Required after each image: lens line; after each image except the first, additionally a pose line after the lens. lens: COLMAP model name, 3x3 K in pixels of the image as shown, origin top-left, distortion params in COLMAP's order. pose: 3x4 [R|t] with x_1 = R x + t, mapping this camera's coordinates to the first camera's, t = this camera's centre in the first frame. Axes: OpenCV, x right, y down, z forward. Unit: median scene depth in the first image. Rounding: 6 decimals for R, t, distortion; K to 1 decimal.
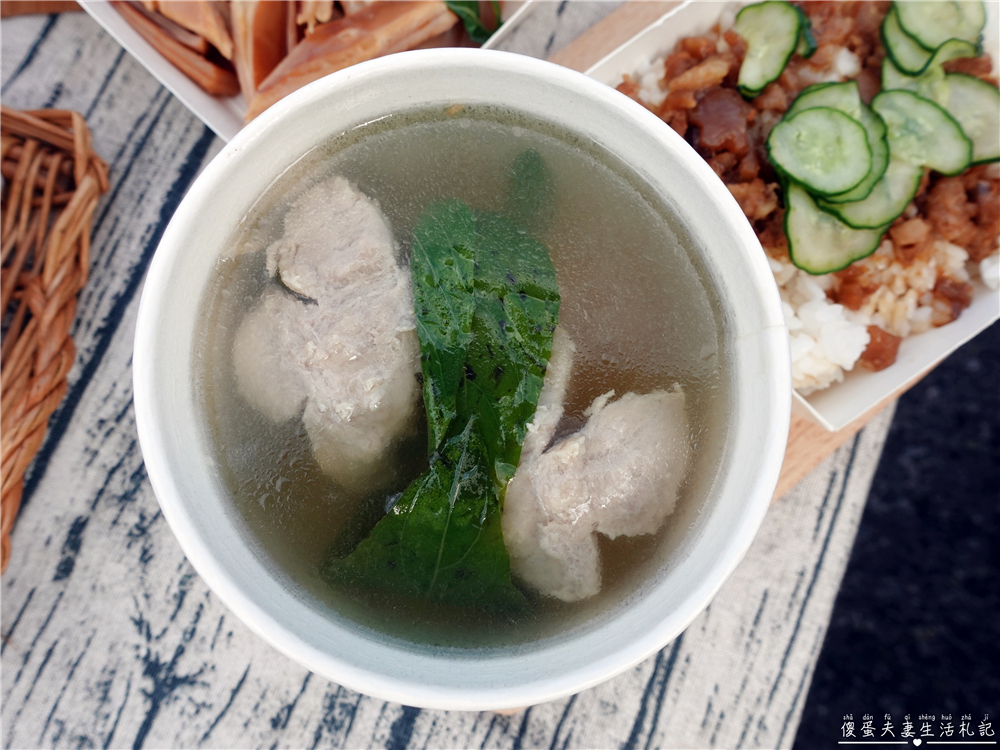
lens RADIAL K [[737.1, 0, 526.3], [0, 737.1, 361.3], [0, 0, 1]] dist [-0.009842, -0.004170]
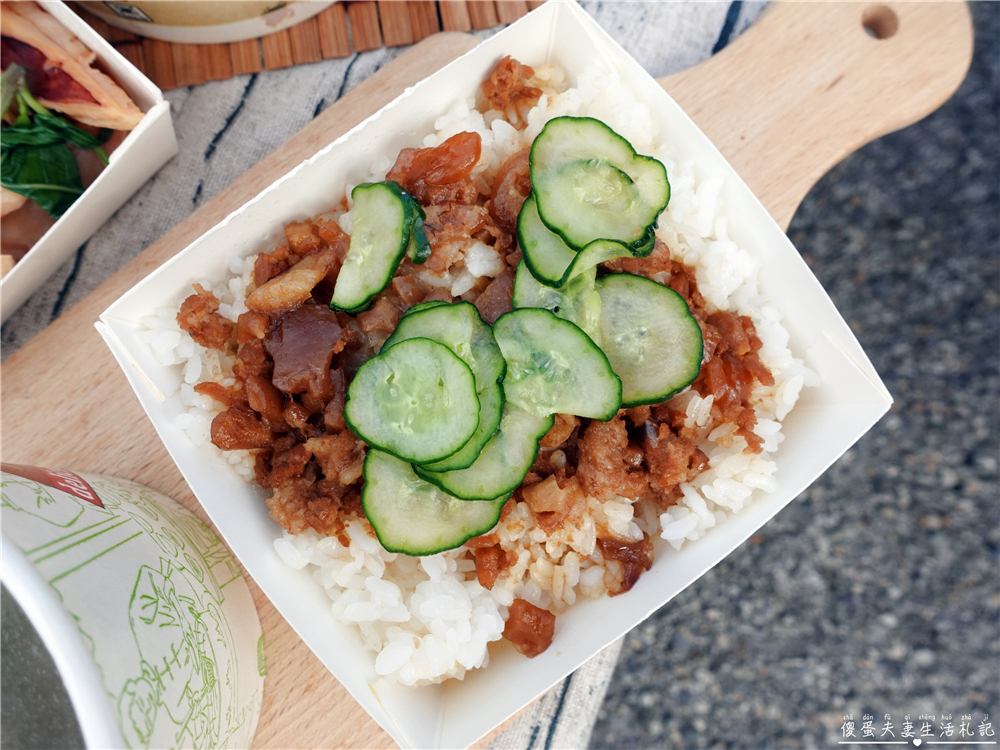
lens RADIAL K [[723.4, 0, 573.8], [0, 723.4, 321.8], [0, 0, 1]] dist [-0.002698, -0.002182]
pose [[0.999642, -0.019978, -0.017788, 0.566283], [0.020558, 0.999243, 0.033020, -0.380423], [0.017114, -0.033374, 0.999296, 0.249996]]
